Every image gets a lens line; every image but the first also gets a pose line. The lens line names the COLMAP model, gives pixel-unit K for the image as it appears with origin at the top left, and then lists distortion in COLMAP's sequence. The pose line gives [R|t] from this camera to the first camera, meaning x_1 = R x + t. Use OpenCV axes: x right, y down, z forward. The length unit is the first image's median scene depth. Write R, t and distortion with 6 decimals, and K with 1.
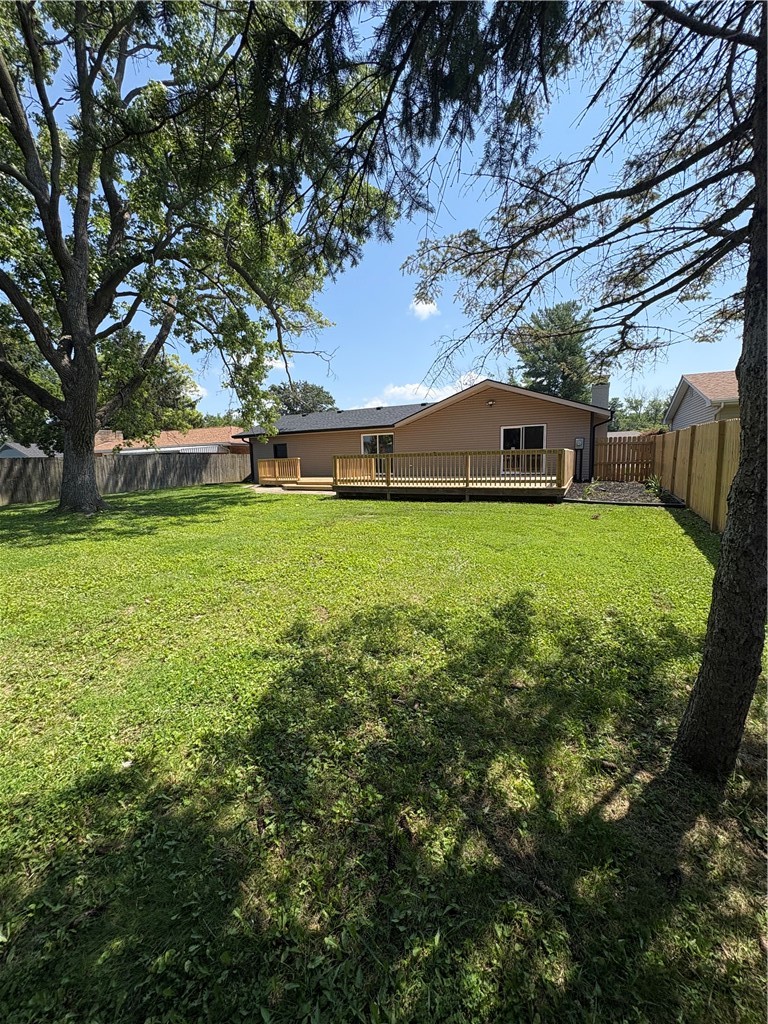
lens RADIAL K [[404.6, 0, 384.0], [0, 404.6, 512.0], [0, 0, 1]] dist [-0.000639, -0.000228]
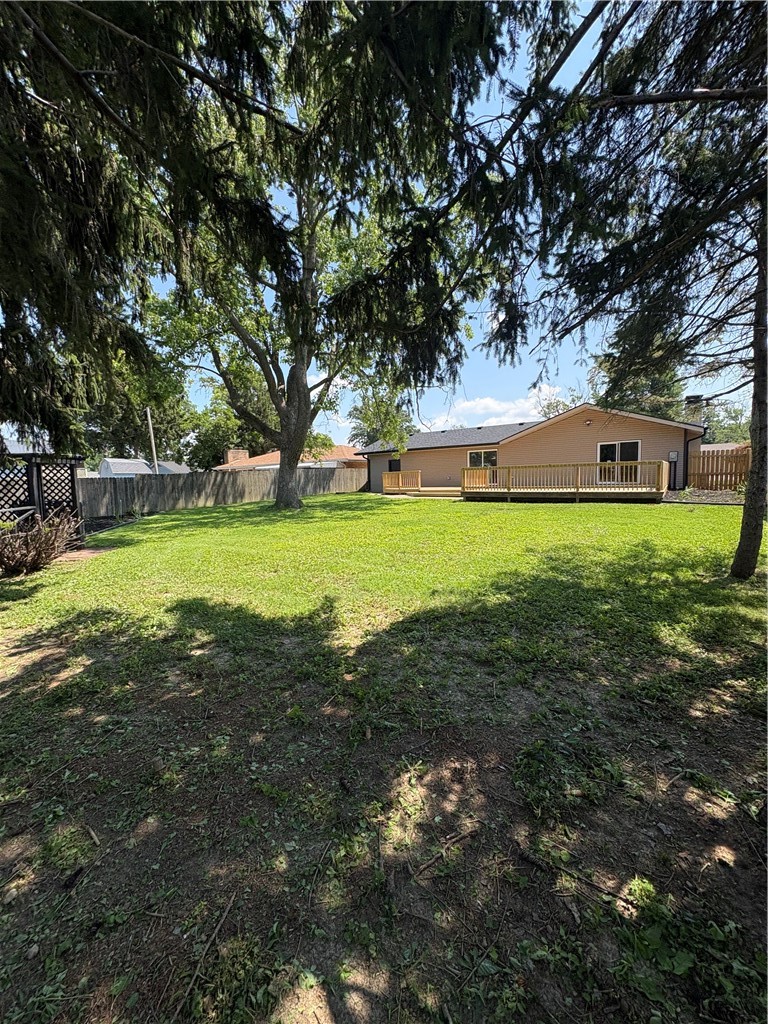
lens RADIAL K [[404.6, 0, 384.0], [0, 404.6, 512.0], [0, 0, 1]] dist [-0.000639, -0.000228]
pose [[0.986857, 0.012247, -0.161129, -0.124645], [-0.018451, 0.999143, -0.037063, 0.040656], [0.160537, 0.039548, 0.986237, -0.227985]]
